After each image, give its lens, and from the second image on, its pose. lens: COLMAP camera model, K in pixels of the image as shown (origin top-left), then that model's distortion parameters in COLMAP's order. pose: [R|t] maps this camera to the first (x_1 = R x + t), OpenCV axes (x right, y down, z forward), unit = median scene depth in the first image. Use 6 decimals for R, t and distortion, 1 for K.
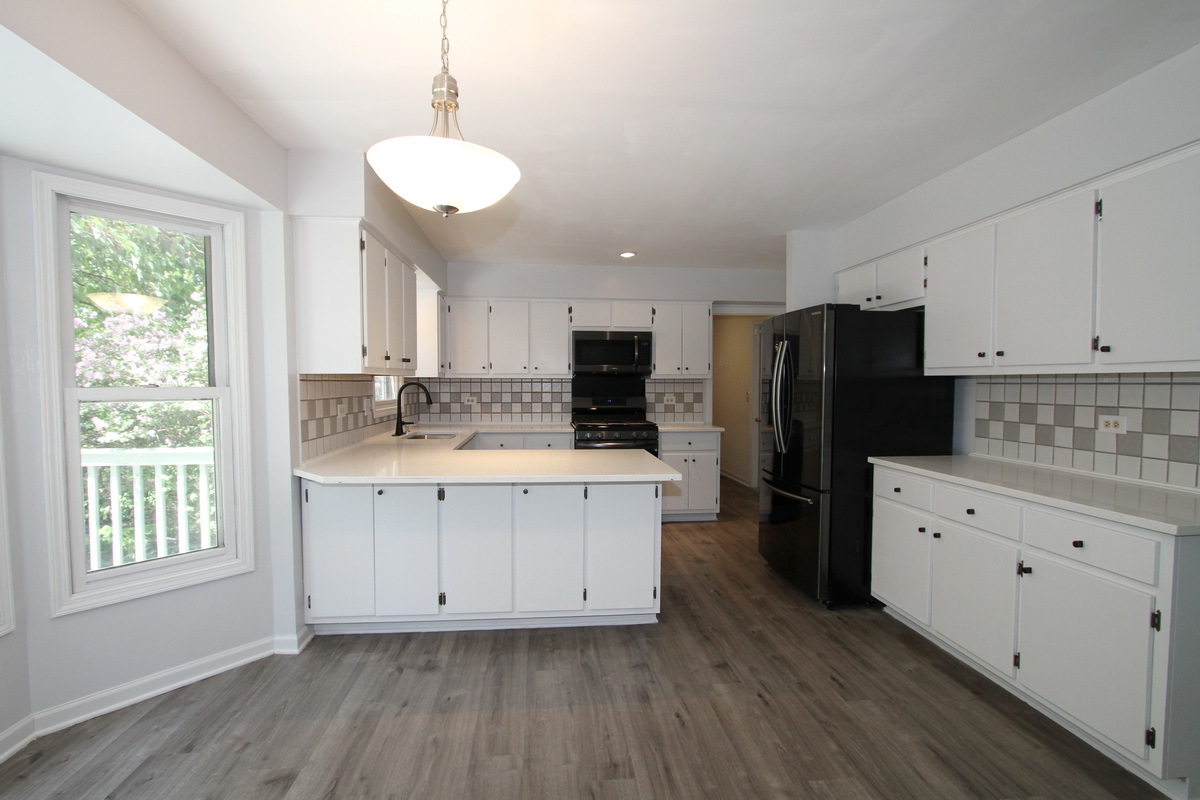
lens RADIAL K [[570.4, 0, 587.4], [0, 570.4, 409.9], [0, 0, 1]] dist [-0.018390, 0.001881]
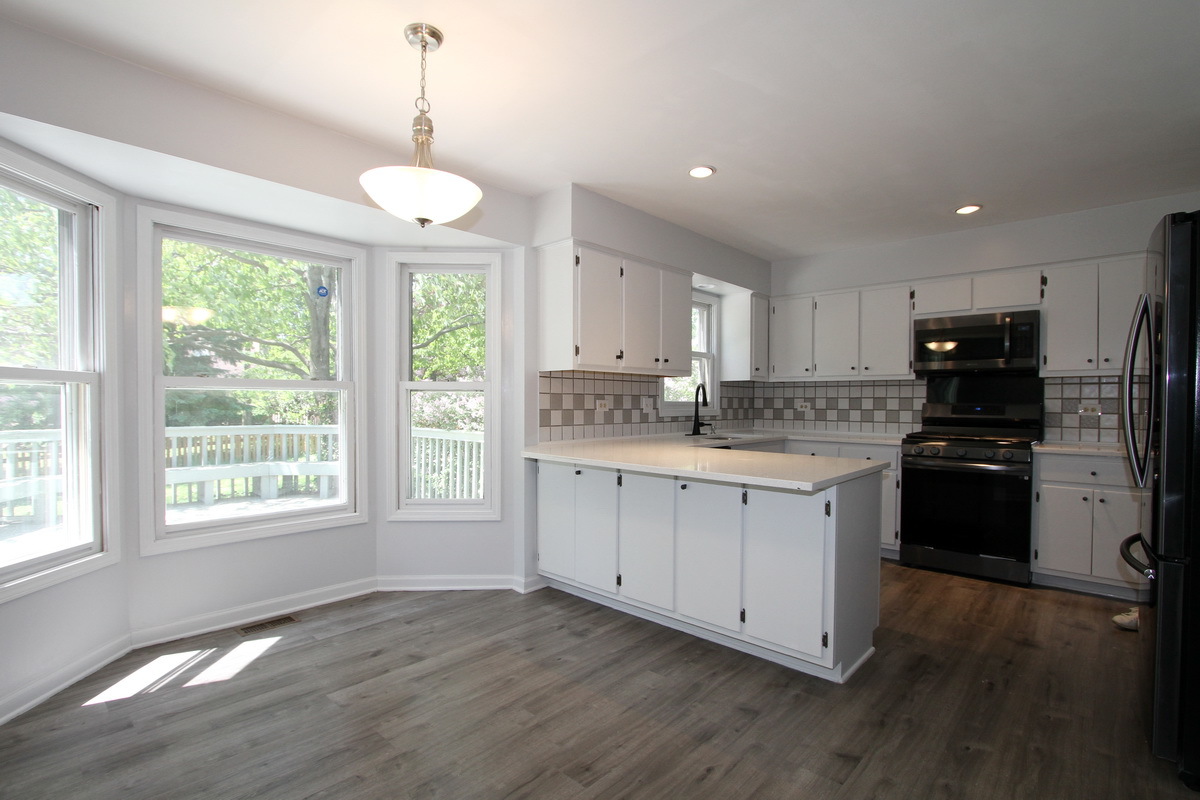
lens RADIAL K [[570.4, 0, 587.4], [0, 570.4, 409.9], [0, 0, 1]] dist [-0.018390, 0.001881]
pose [[0.655418, 0.013697, -0.755142, 0.499160], [-0.041591, 0.998973, -0.017979, 0.038078], [0.754120, 0.043191, 0.655314, 0.246486]]
